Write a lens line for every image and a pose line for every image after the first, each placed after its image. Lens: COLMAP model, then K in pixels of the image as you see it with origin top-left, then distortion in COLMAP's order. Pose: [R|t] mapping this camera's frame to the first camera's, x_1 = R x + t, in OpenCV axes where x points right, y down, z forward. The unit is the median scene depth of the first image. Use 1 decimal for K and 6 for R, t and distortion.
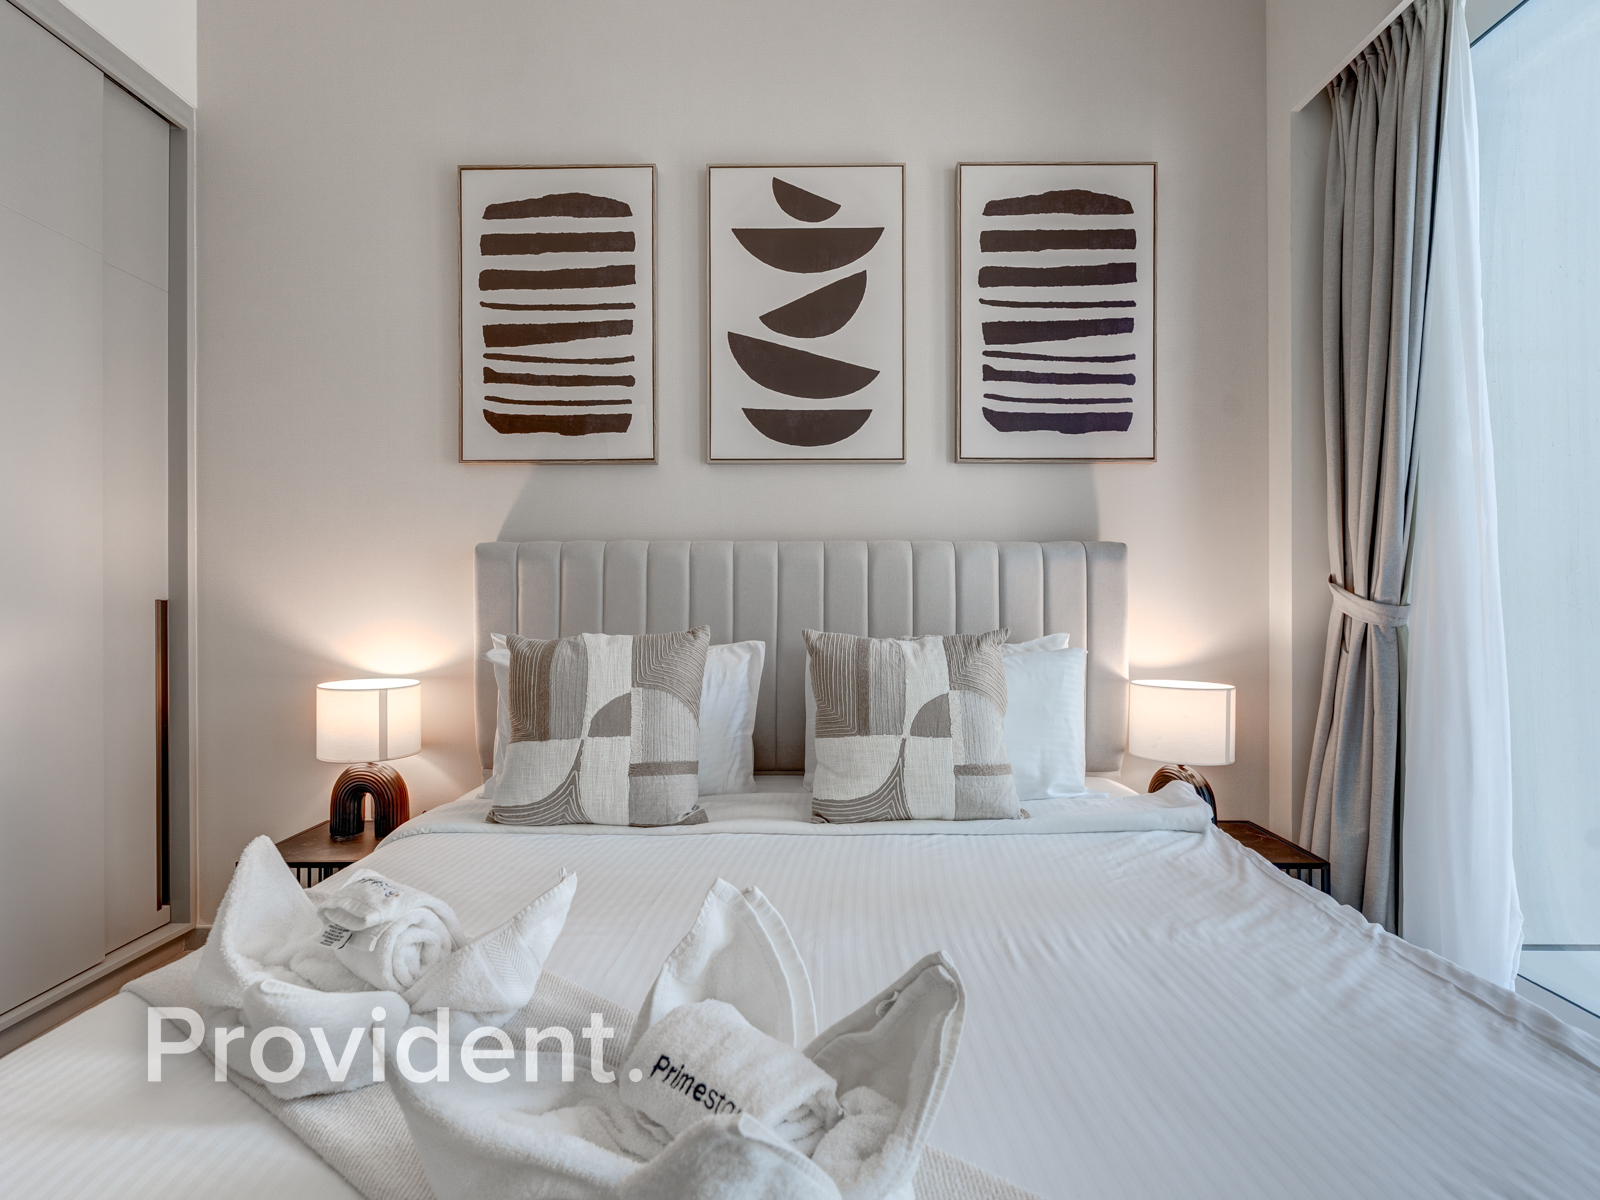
lens RADIAL K [[826.3, 0, 801.8], [0, 826.3, 590.7], [0, 0, 1]] dist [-0.002782, 0.000884]
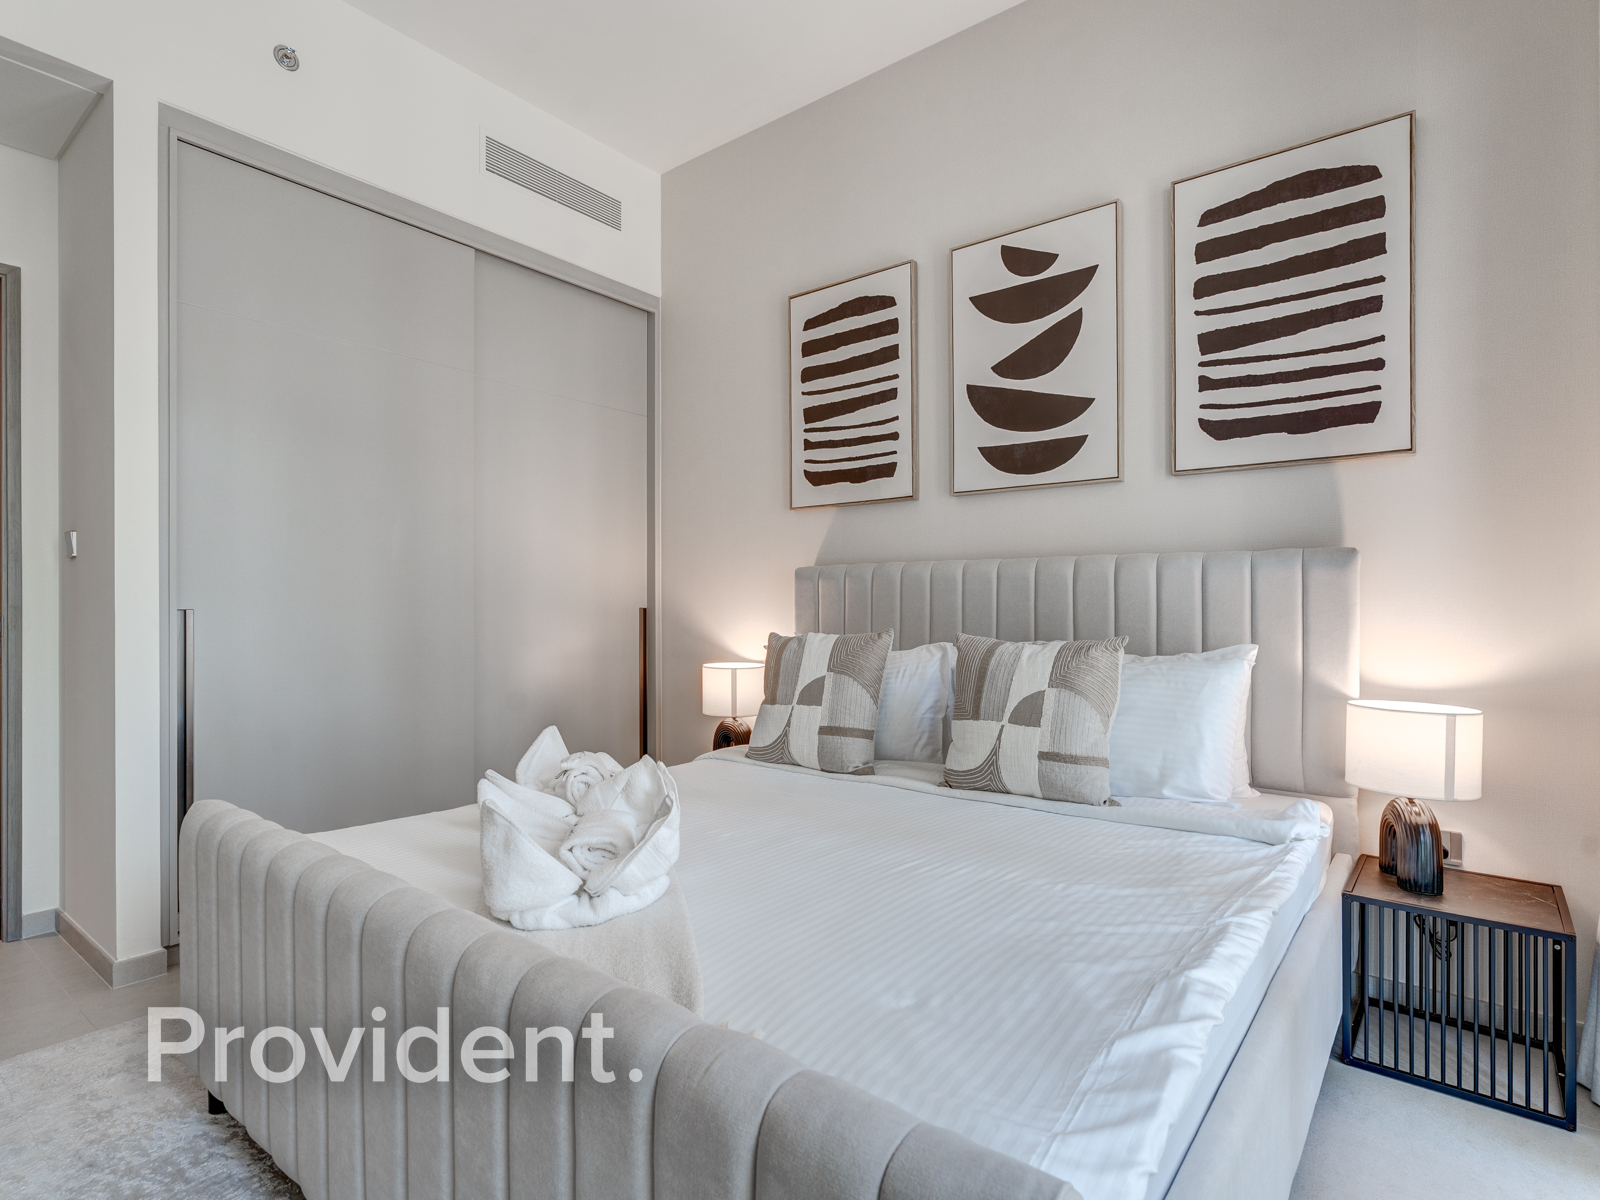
lens RADIAL K [[832.4, 0, 800.0], [0, 832.4, 600.0], [0, 0, 1]] dist [0.001718, 0.000623]
pose [[0.790347, -0.003130, -0.612651, 0.460329], [0.003037, 0.999995, -0.001191, -0.001499], [0.612652, -0.000919, 0.790353, -0.098973]]
